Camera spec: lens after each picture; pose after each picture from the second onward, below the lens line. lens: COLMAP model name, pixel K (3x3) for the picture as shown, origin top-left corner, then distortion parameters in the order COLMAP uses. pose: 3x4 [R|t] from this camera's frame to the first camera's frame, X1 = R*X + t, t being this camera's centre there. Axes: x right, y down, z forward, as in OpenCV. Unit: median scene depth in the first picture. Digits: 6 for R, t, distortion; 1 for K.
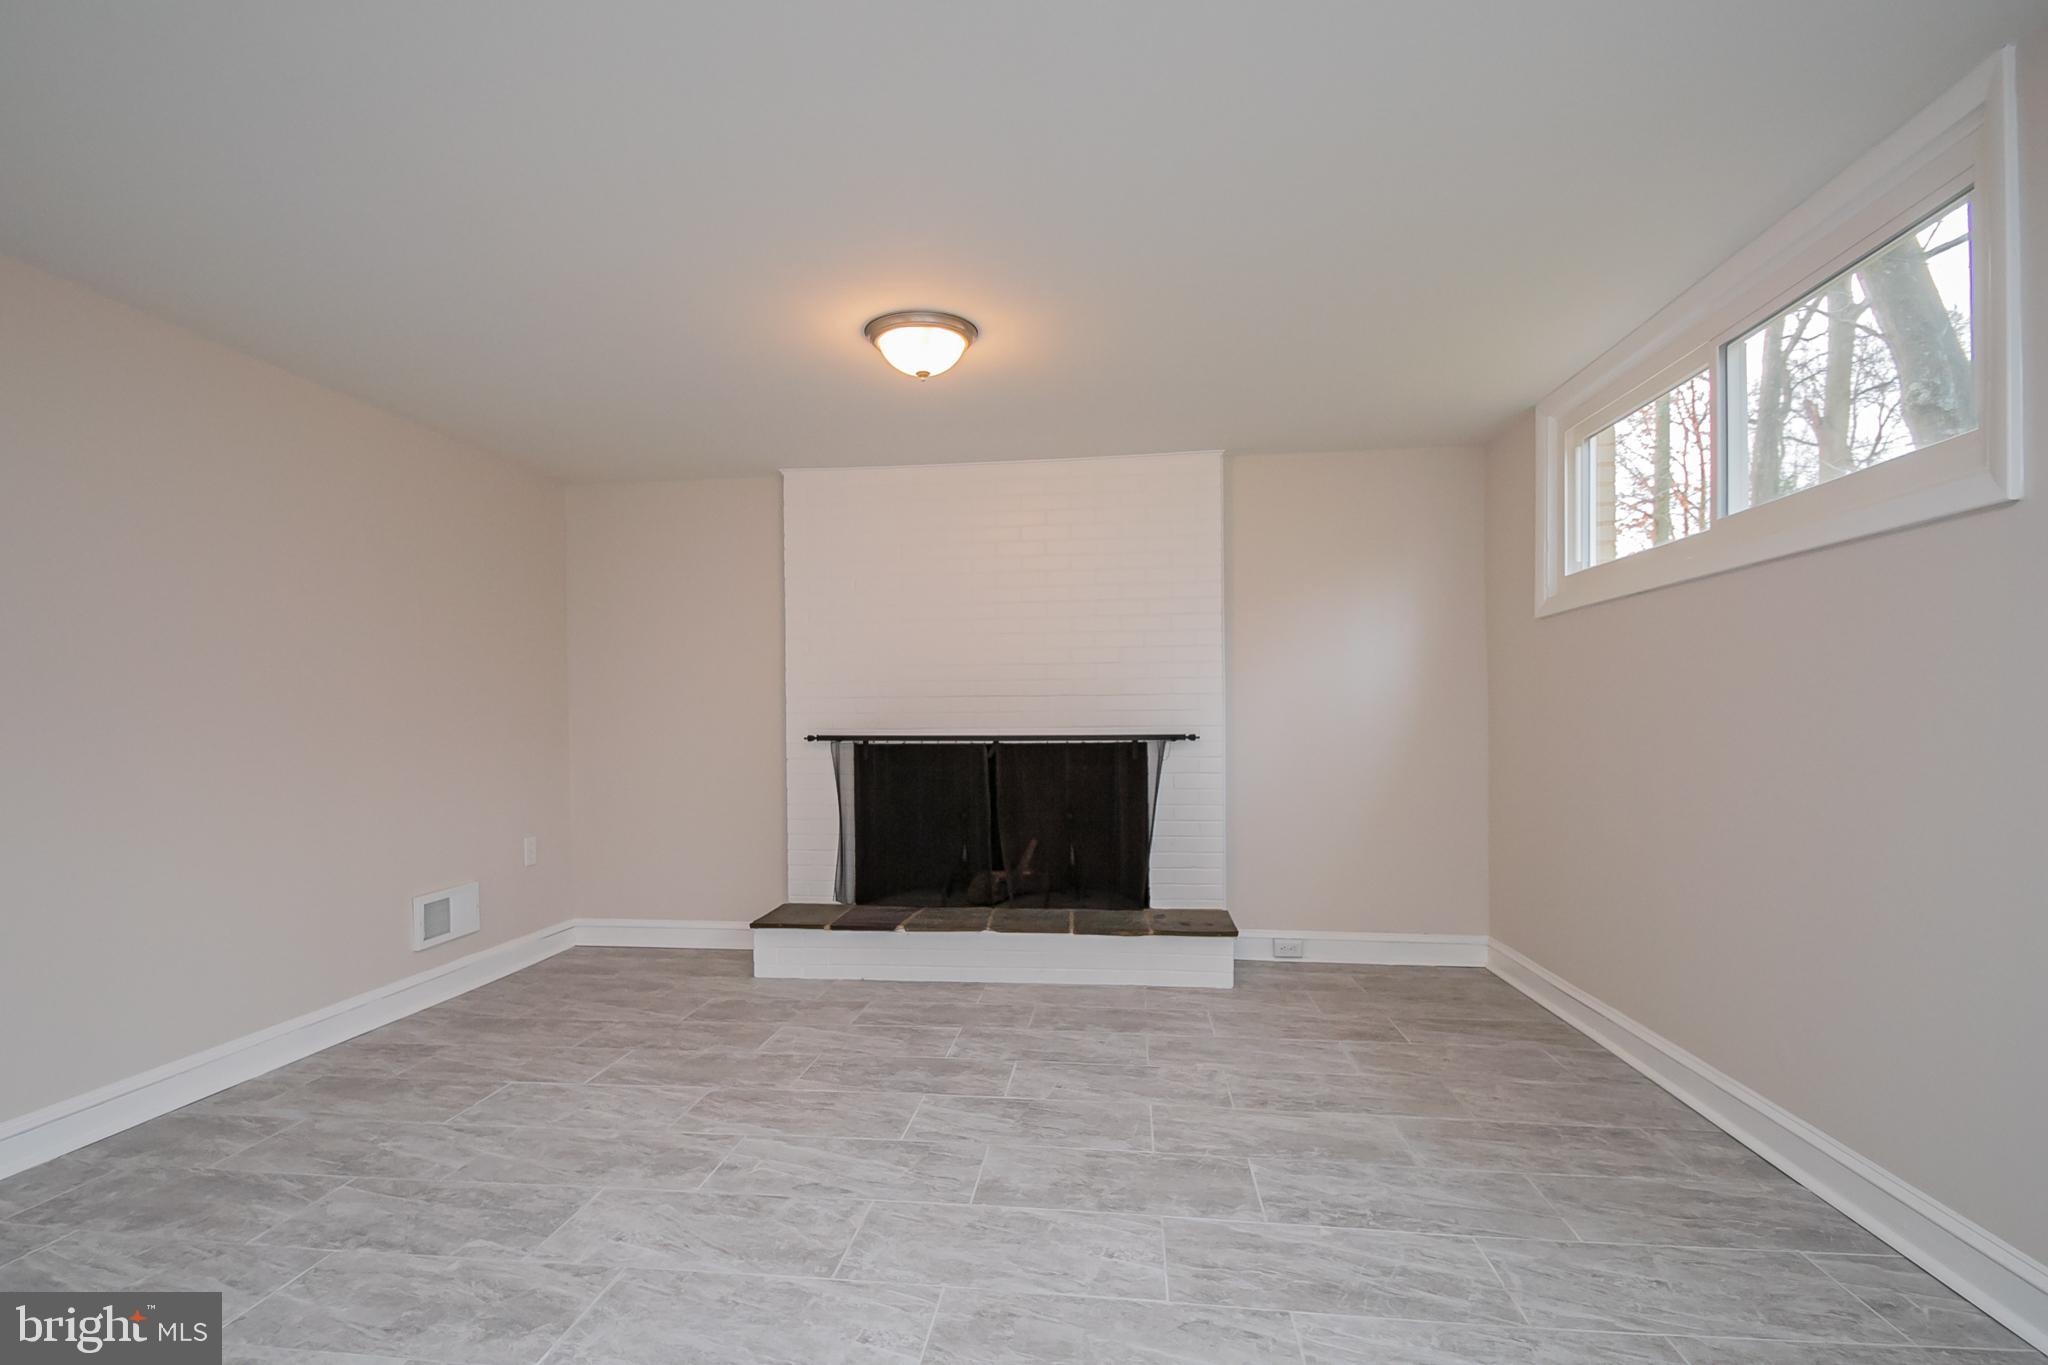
lens RADIAL K [[998.2, 0, 1010.7], [0, 998.2, 726.7], [0, 0, 1]] dist [0.002640, -0.015374]
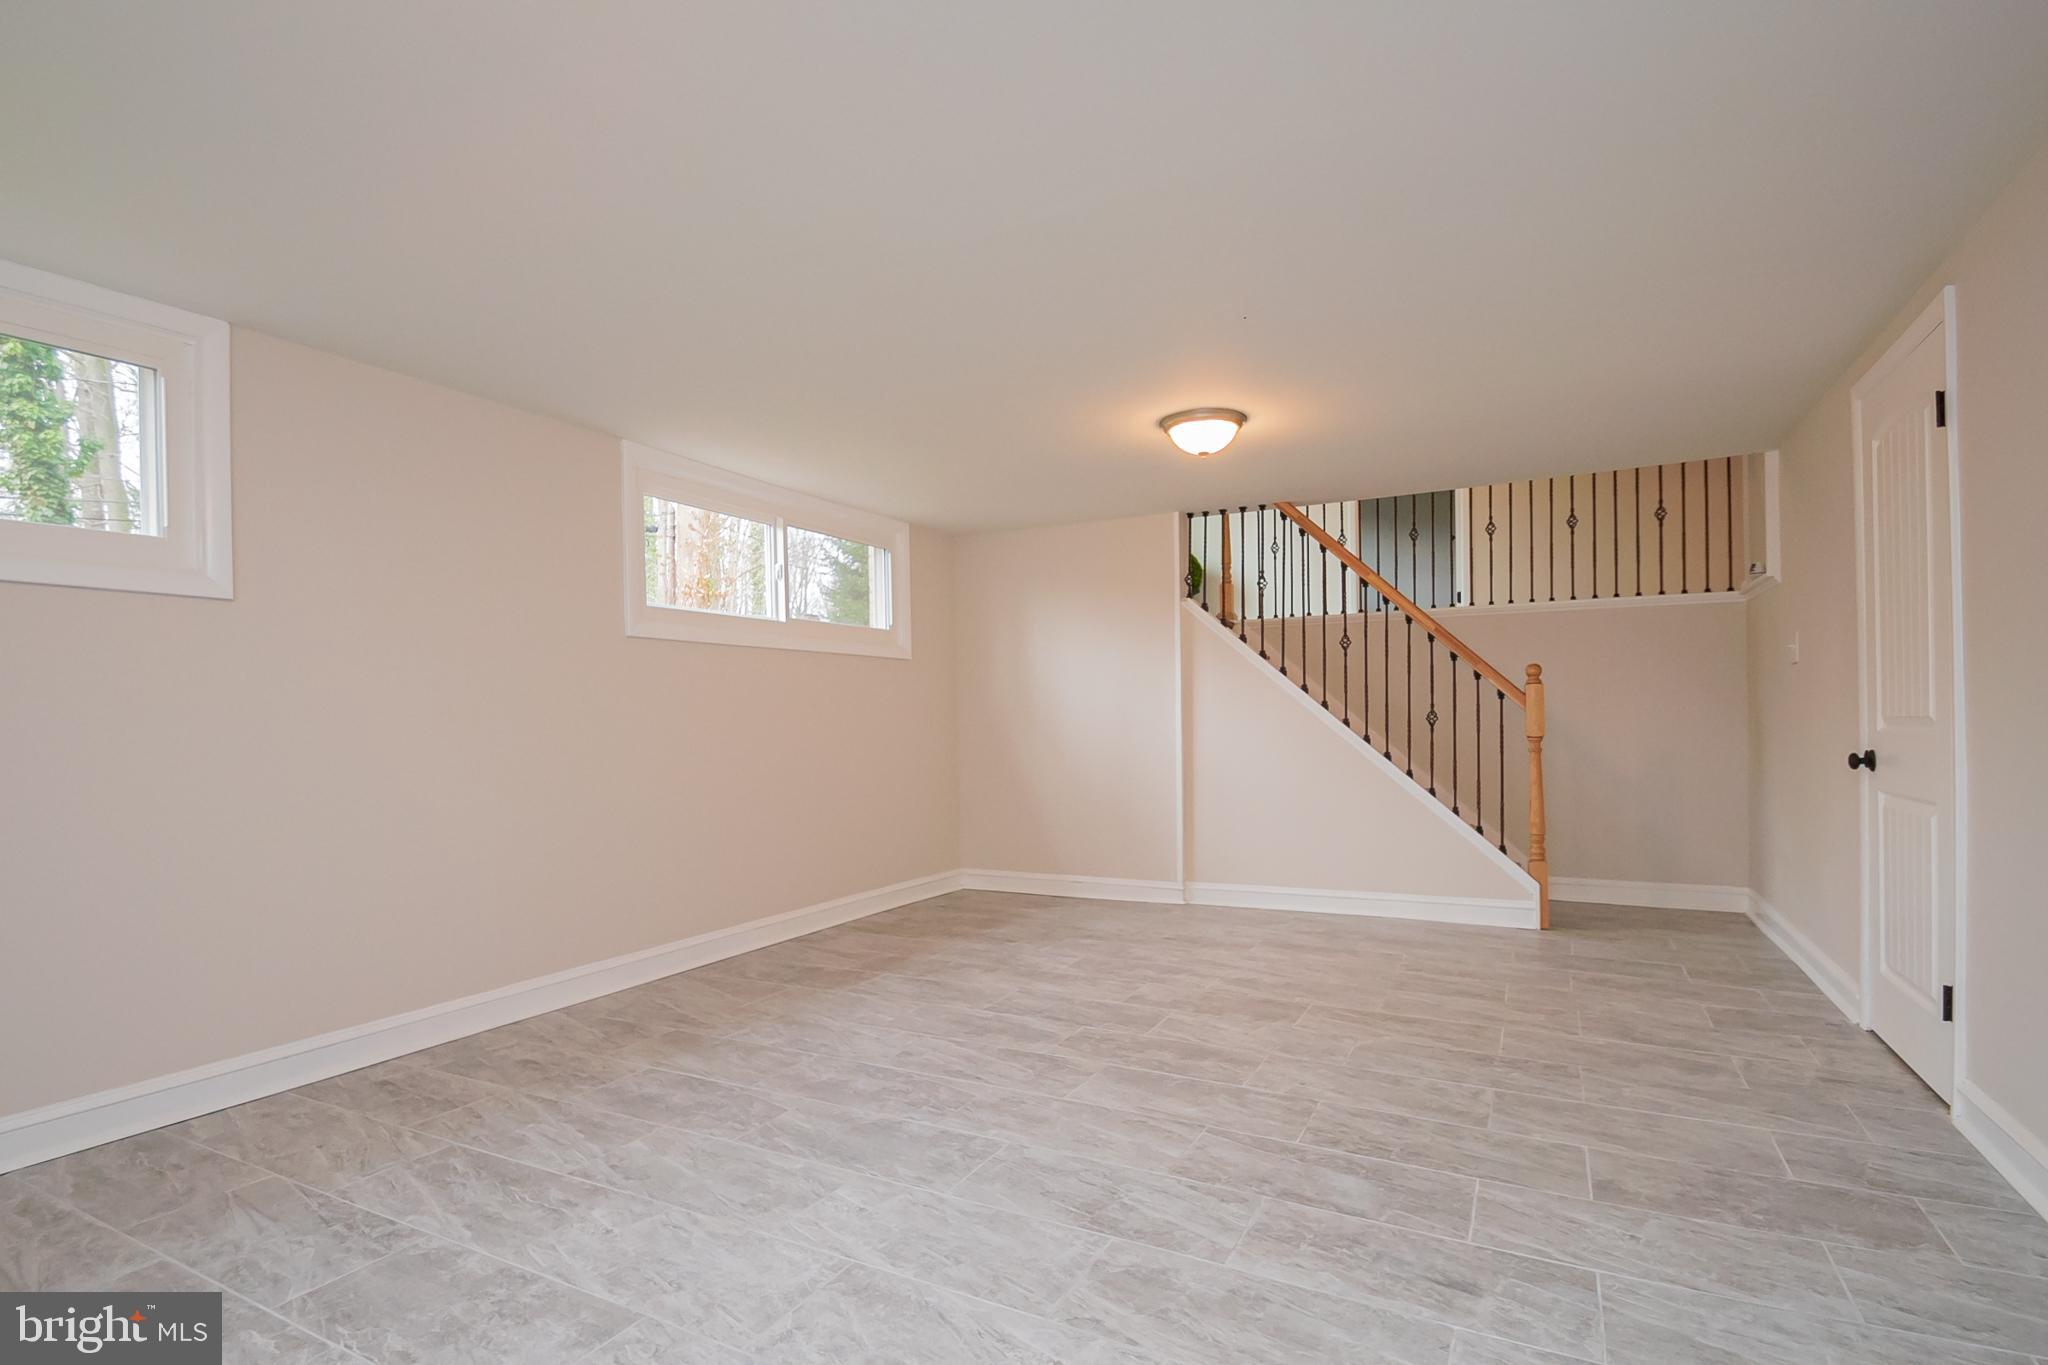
lens RADIAL K [[998.2, 0, 1010.7], [0, 998.2, 726.7], [0, 0, 1]] dist [0.002640, -0.015374]
pose [[-0.930815, 0.020567, 0.364913, -0.457344], [0.025208, 0.999651, 0.007959, 0.002979], [-0.364622, 0.016607, -0.931008, 1.210756]]
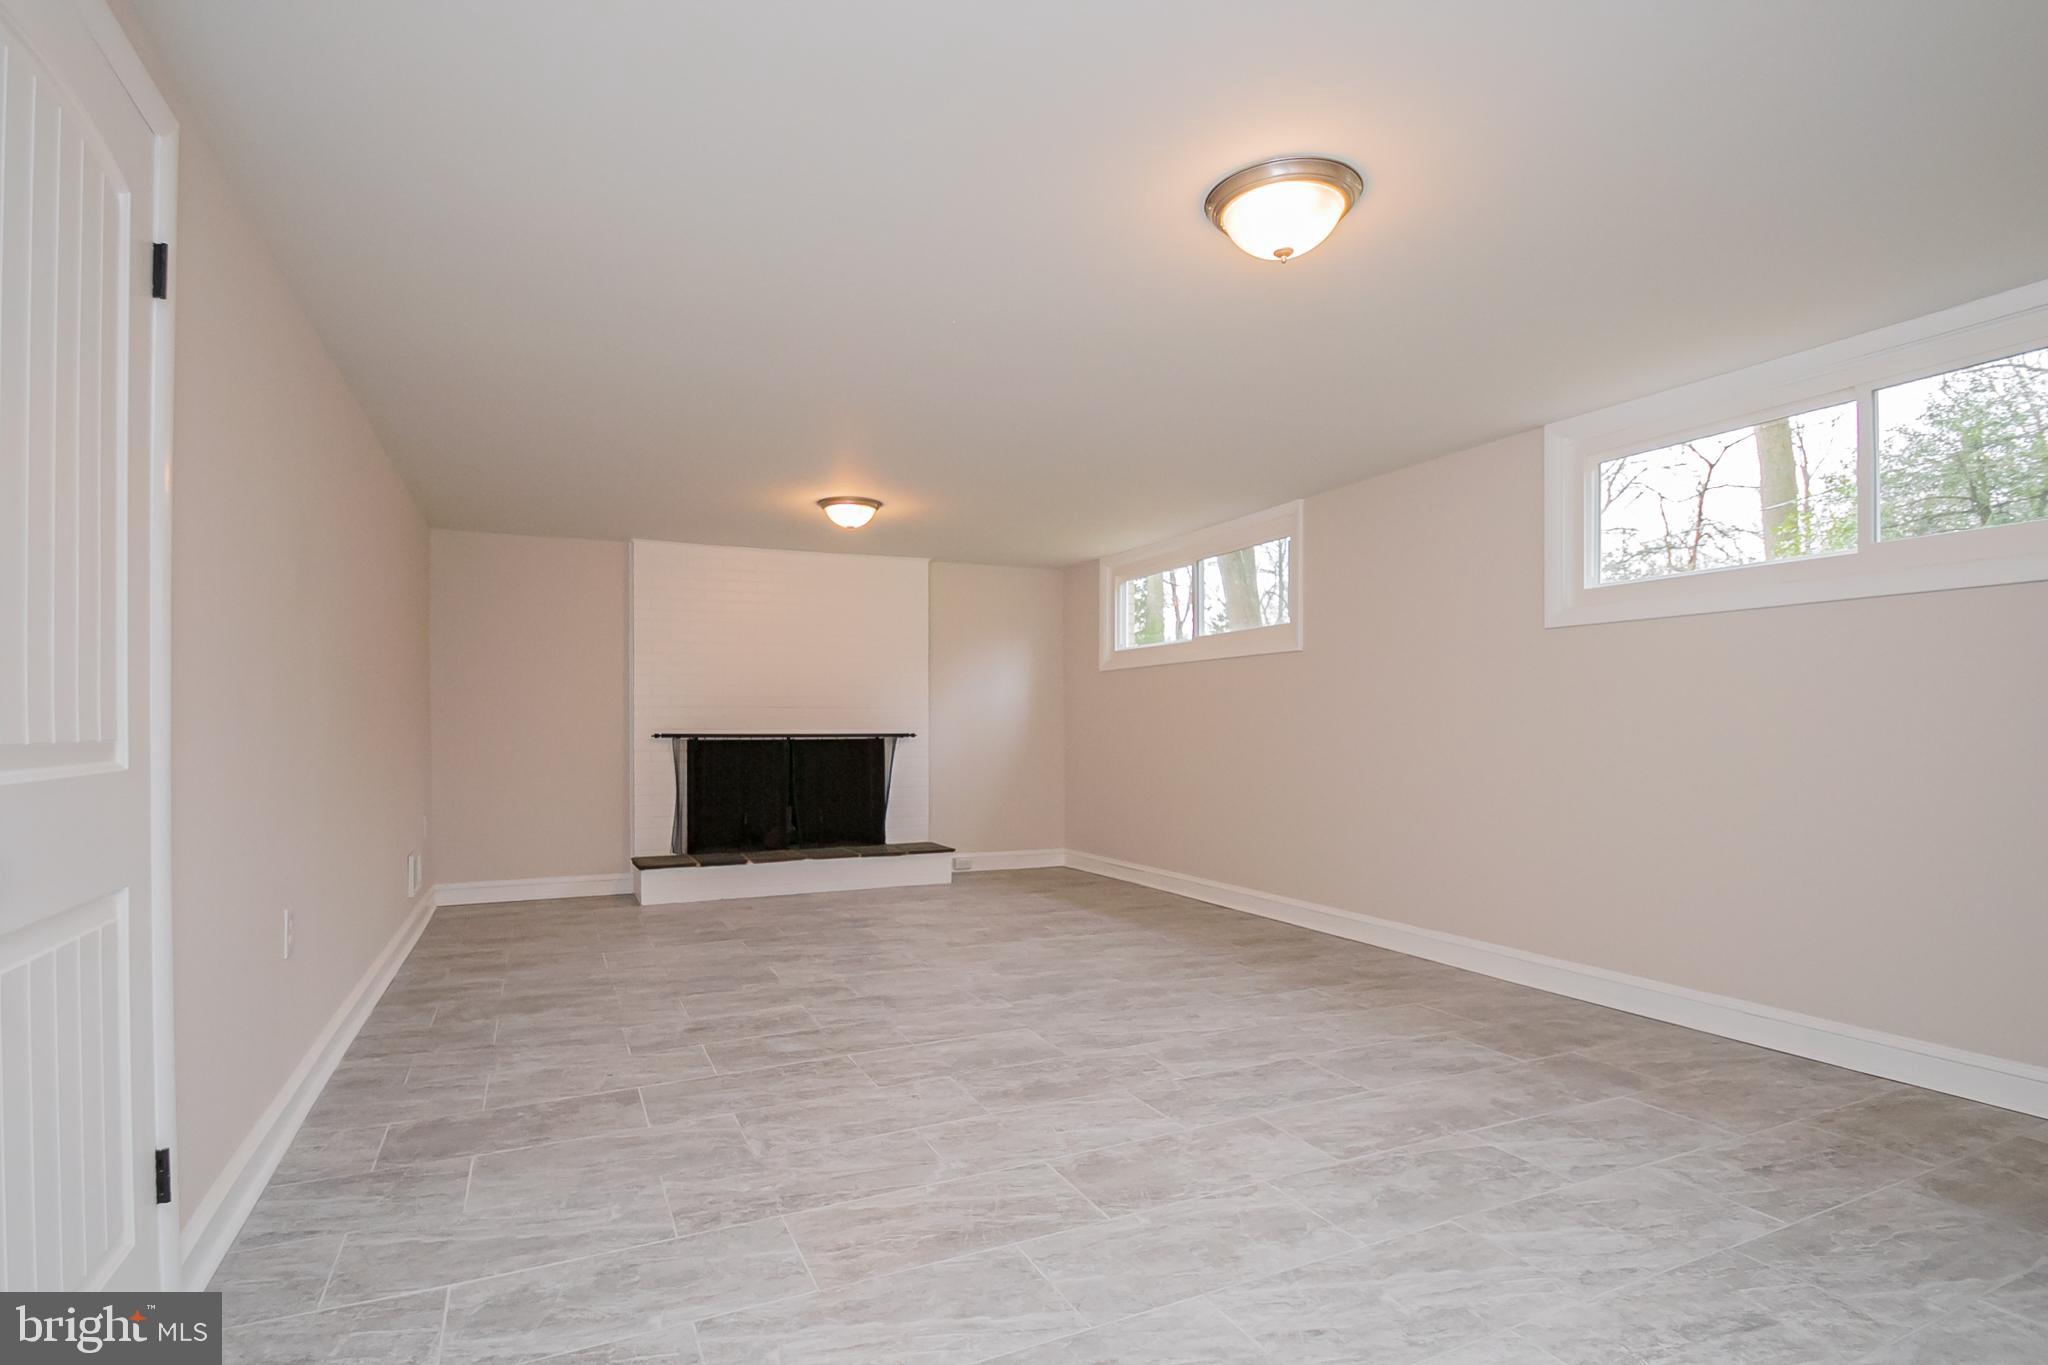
lens RADIAL K [[998.2, 0, 1010.7], [0, 998.2, 726.7], [0, 0, 1]] dist [0.002640, -0.015374]
pose [[0.848831, 0.006299, 0.528627, -0.793708], [-0.001814, 0.999958, -0.009002, 0.016499], [-0.528661, 0.006682, 0.848806, -0.663305]]
